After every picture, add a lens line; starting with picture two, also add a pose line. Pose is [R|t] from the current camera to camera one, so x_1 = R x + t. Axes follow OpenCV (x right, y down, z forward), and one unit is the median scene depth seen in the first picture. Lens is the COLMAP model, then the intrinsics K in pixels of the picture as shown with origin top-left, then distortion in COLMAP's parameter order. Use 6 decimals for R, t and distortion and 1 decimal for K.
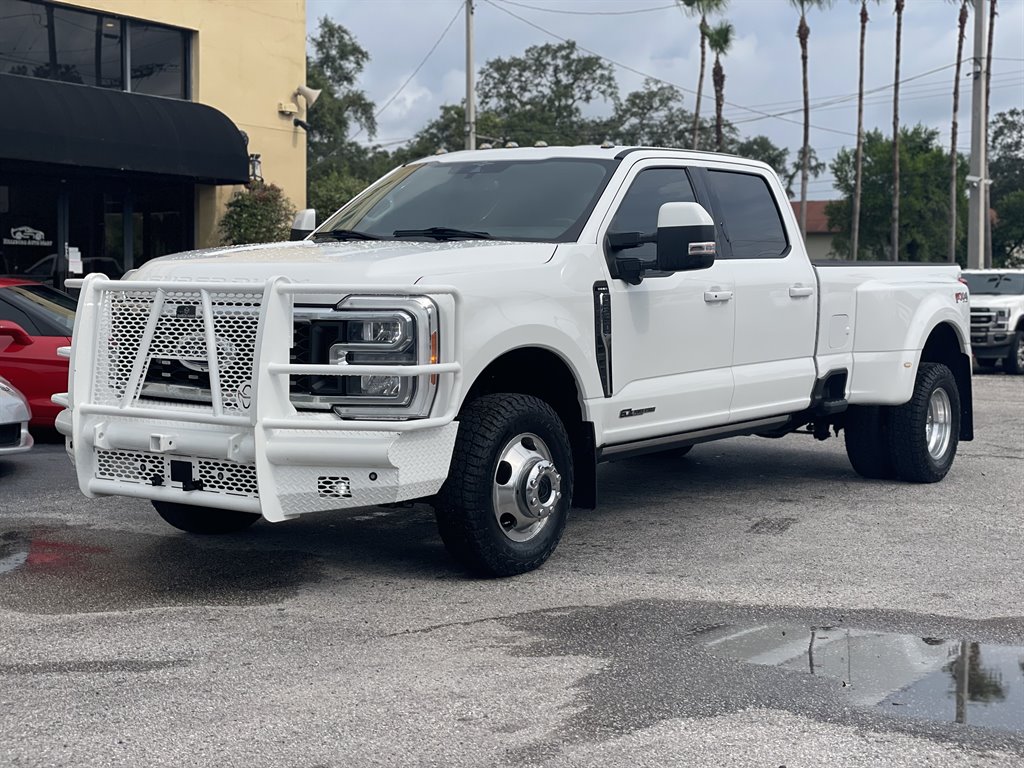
lens RADIAL K [[1521.1, 0, 523.1], [0, 1521.1, 364.7], [0, 0, 1]] dist [0.205812, -0.584909]
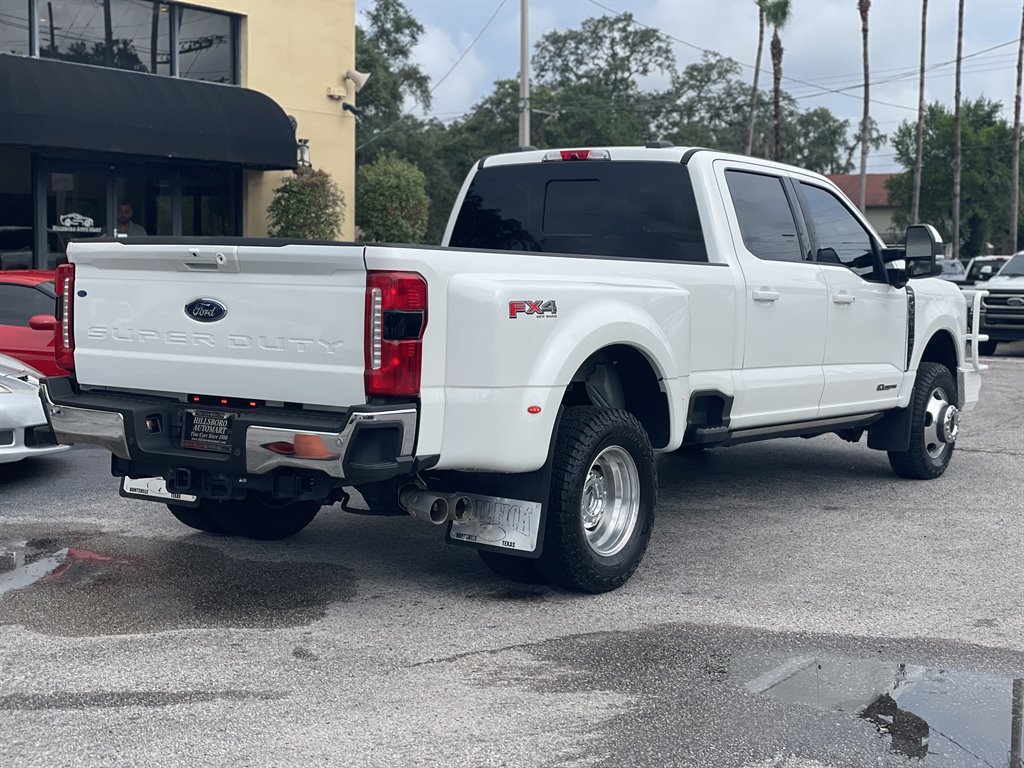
lens RADIAL K [[1521.1, 0, 523.1], [0, 1521.1, 364.7], [0, 0, 1]] dist [0.205812, -0.584909]
pose [[0.999320, 0.005543, -0.036444, 0.008851], [-0.004879, 0.999821, 0.018290, -0.016782], [0.036539, -0.018099, 0.999168, 0.013748]]
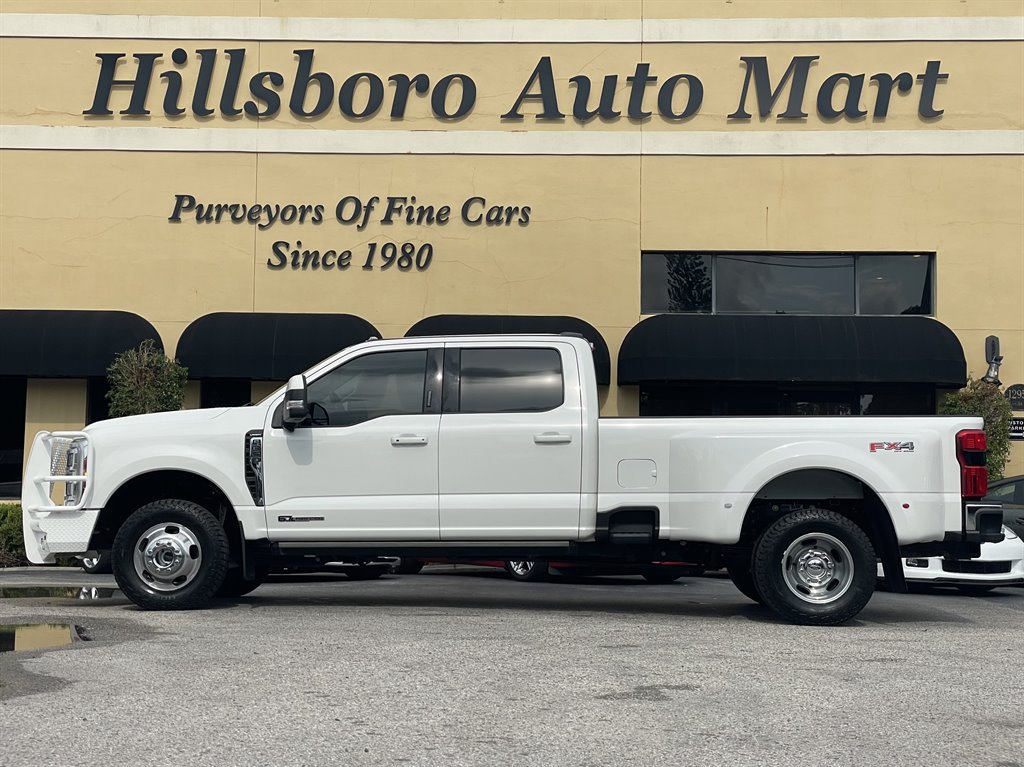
lens RADIAL K [[1573.3, 0, 512.0], [0, 1573.3, 383.5], [0, 0, 1]] dist [0.200036, -0.591764]
pose [[0.541210, -0.071435, -0.837848, 0.993792], [-0.049472, 0.991954, -0.116531, 0.046548], [0.839431, 0.104518, 0.533321, 0.234193]]
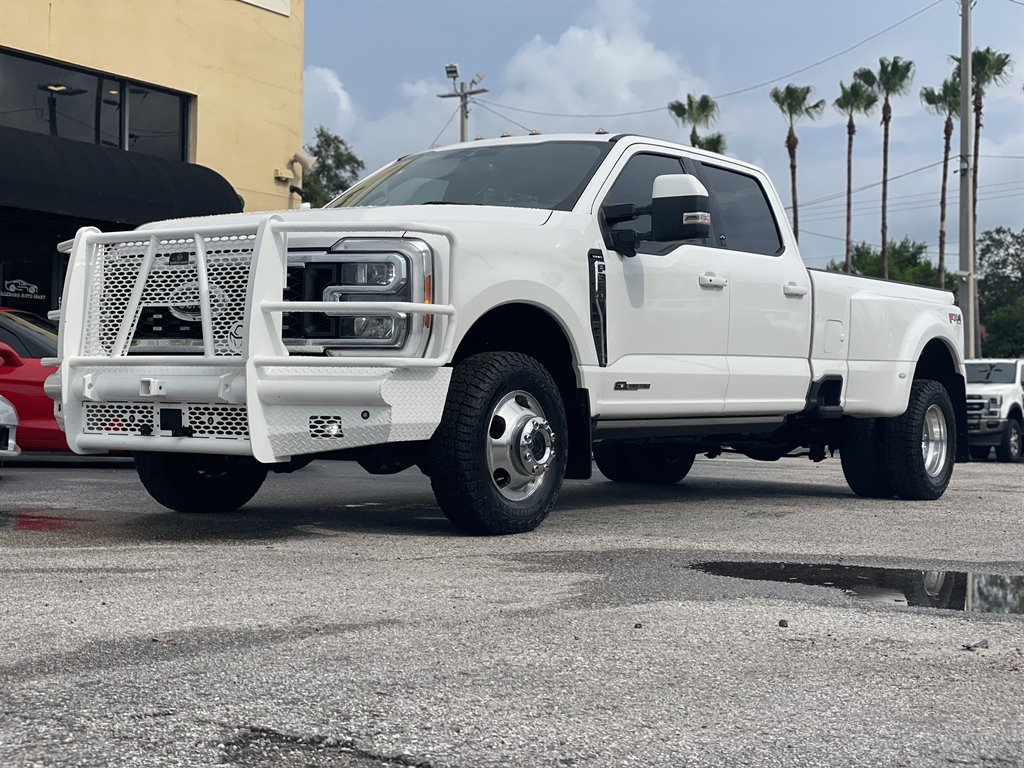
lens RADIAL K [[1521.1, 0, 523.1], [0, 1521.1, 364.7], [0, 0, 1]] dist [0.205812, -0.584909]
pose [[0.999972, 0.005350, 0.005159, -0.000835], [-0.004933, 0.996961, -0.077751, 0.063835], [-0.005560, 0.077723, 0.996959, 0.006952]]
